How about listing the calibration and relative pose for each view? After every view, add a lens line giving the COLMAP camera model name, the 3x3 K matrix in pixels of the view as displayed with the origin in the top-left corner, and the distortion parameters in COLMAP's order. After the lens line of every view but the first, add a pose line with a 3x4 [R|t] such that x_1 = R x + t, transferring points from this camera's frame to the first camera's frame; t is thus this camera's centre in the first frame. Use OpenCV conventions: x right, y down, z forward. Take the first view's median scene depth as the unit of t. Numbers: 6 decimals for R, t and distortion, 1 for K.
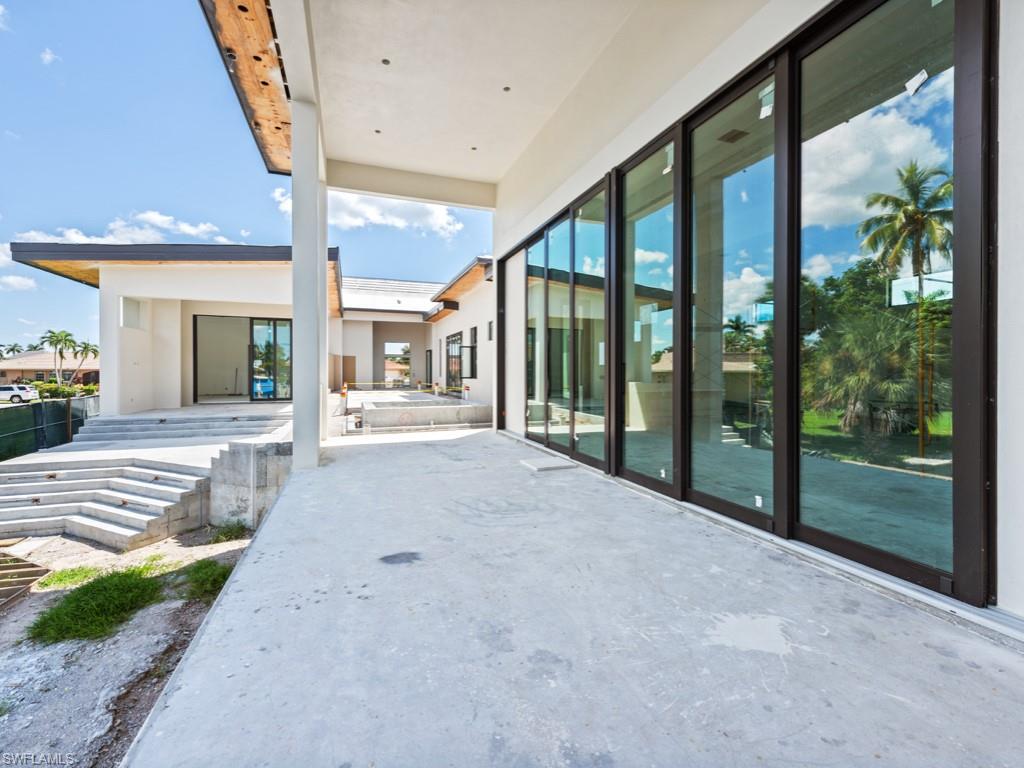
lens RADIAL K [[458.2, 0, 514.0], [0, 458.2, 372.2], [0, 0, 1]] dist [0.016363, -0.001149]
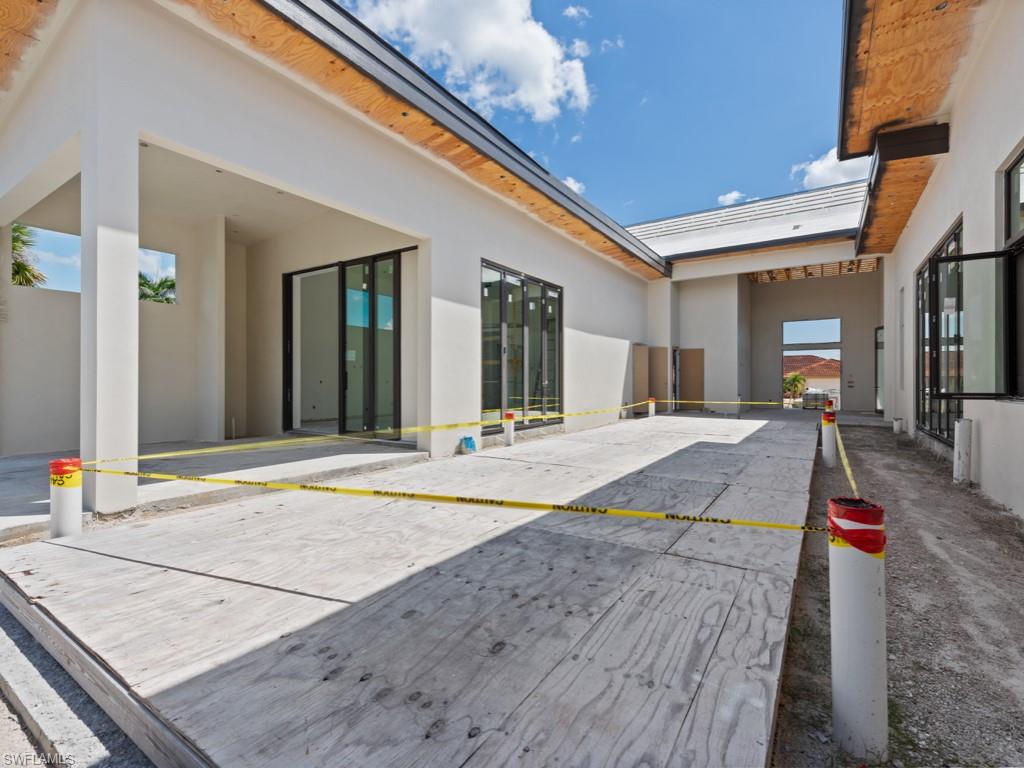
lens RADIAL K [[467.1, 0, 512.0], [0, 467.1, 384.0], [0, 0, 1]] dist [0.013589, -0.000168]
pose [[0.584706, 0.002133, -0.811242, -0.040440], [-0.002136, 0.999997, 0.001090, 0.005777], [0.811242, 0.001096, 0.584709, 0.574729]]
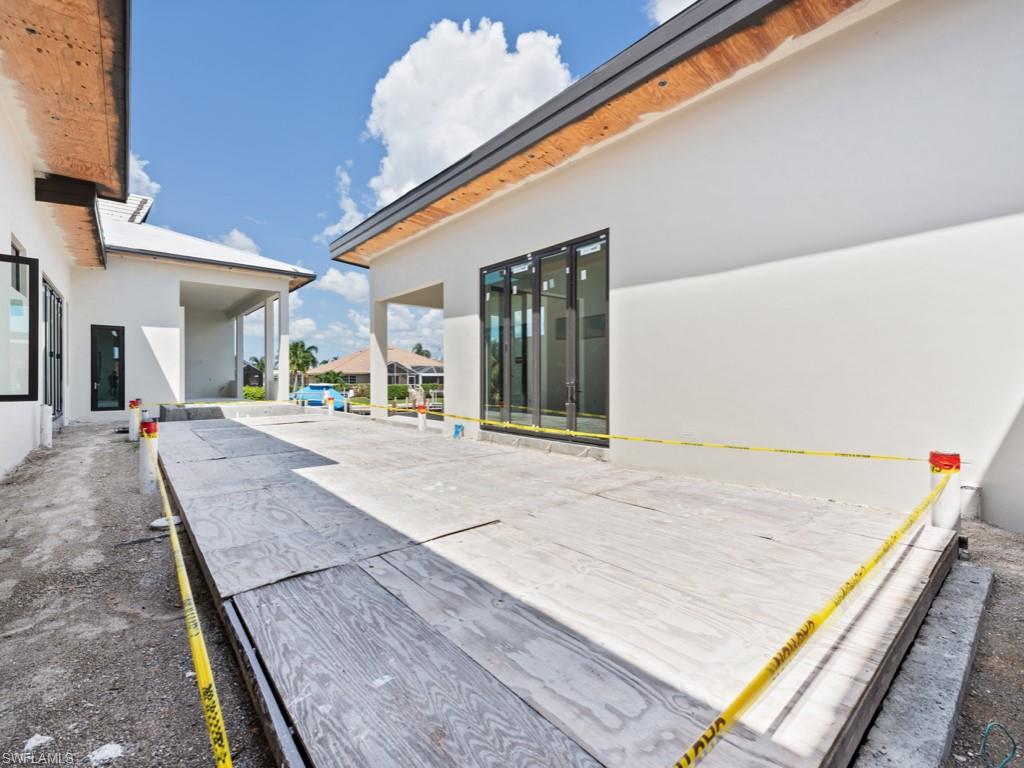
lens RADIAL K [[449.4, 0, 517.0], [0, 449.4, 380.3], [0, 0, 1]] dist [0.011070, -0.001028]
pose [[-0.937343, -0.000568, -0.348407, -0.223829], [-0.002798, 0.999979, 0.005898, 0.002443], [0.348396, 0.006503, -0.937325, 1.085723]]
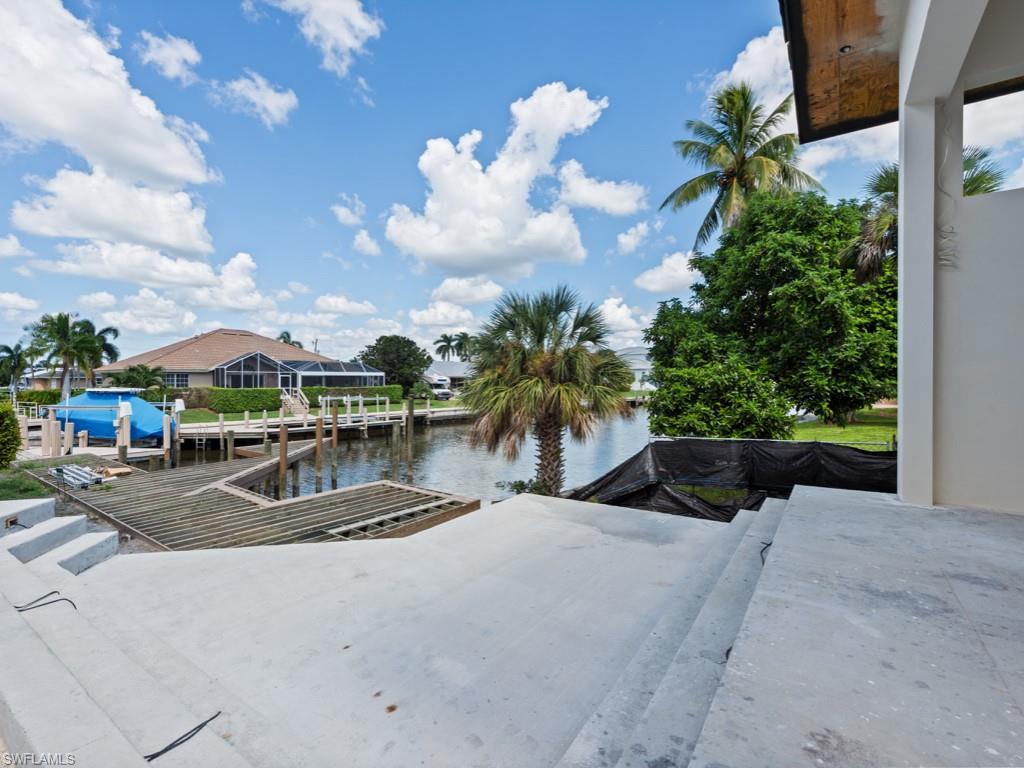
lens RADIAL K [[467.1, 0, 512.0], [0, 467.1, 384.0], [0, 0, 1]] dist [0.013589, -0.000168]
pose [[-0.815982, 0.003077, -0.578068, -0.228279], [-0.002838, 0.999952, 0.009328, 0.007506], [0.578070, 0.009252, -0.815935, 0.541776]]
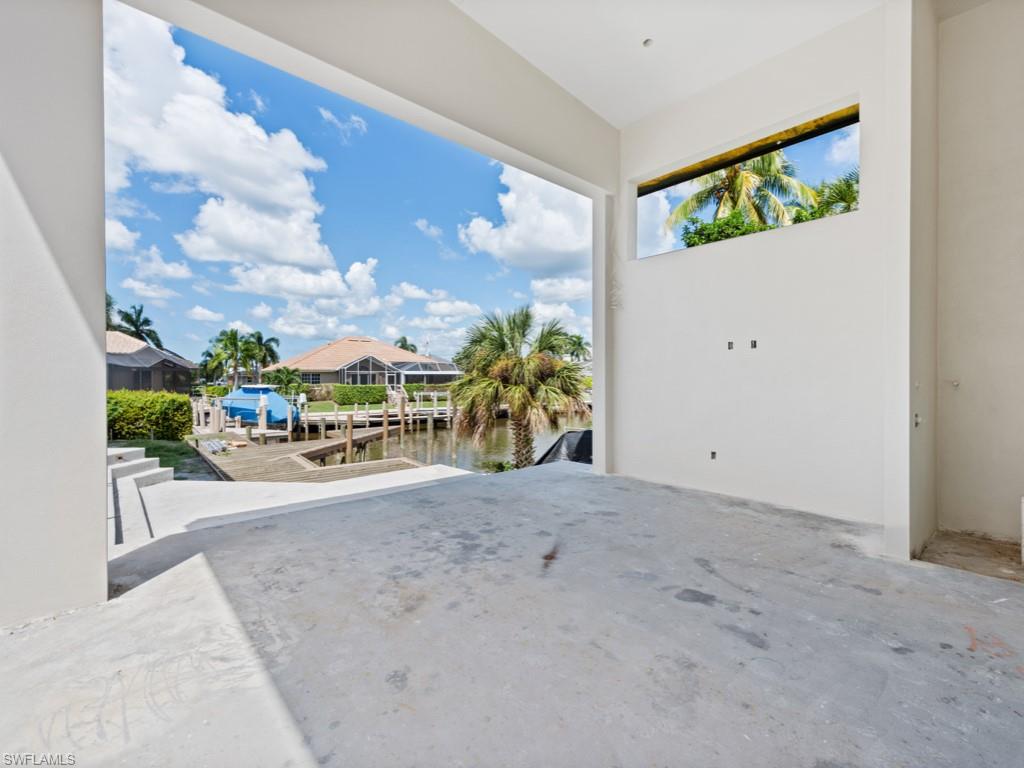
lens RADIAL K [[449.4, 0, 517.0], [0, 449.4, 380.3], [0, 0, 1]] dist [0.011070, -0.001028]
pose [[-0.929182, 0.001384, -0.369620, -0.309079], [-0.002411, 0.999949, 0.009804, 0.001424], [0.369615, 0.010001, -0.929131, 0.678909]]
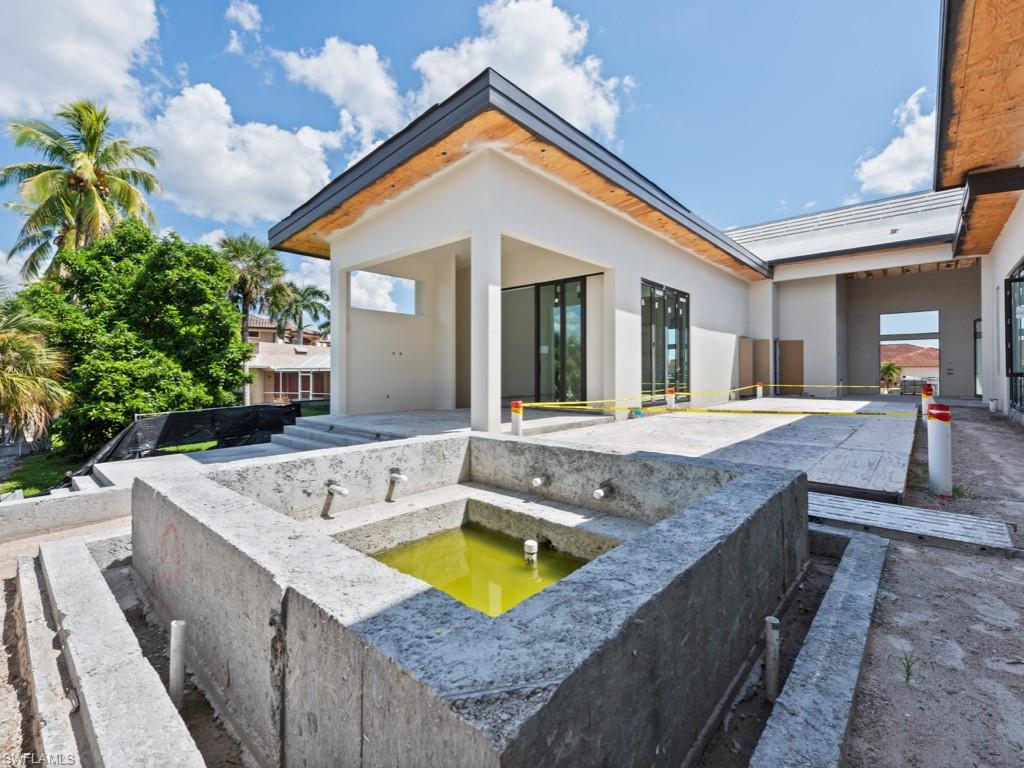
lens RADIAL K [[458.2, 0, 514.0], [0, 458.2, 372.2], [0, 0, 1]] dist [0.016363, -0.001149]
pose [[0.470731, -0.003690, -0.882269, 0.010990], [-0.000208, 0.999991, -0.004294, 0.010277], [0.882277, 0.002205, 0.470726, 0.435307]]
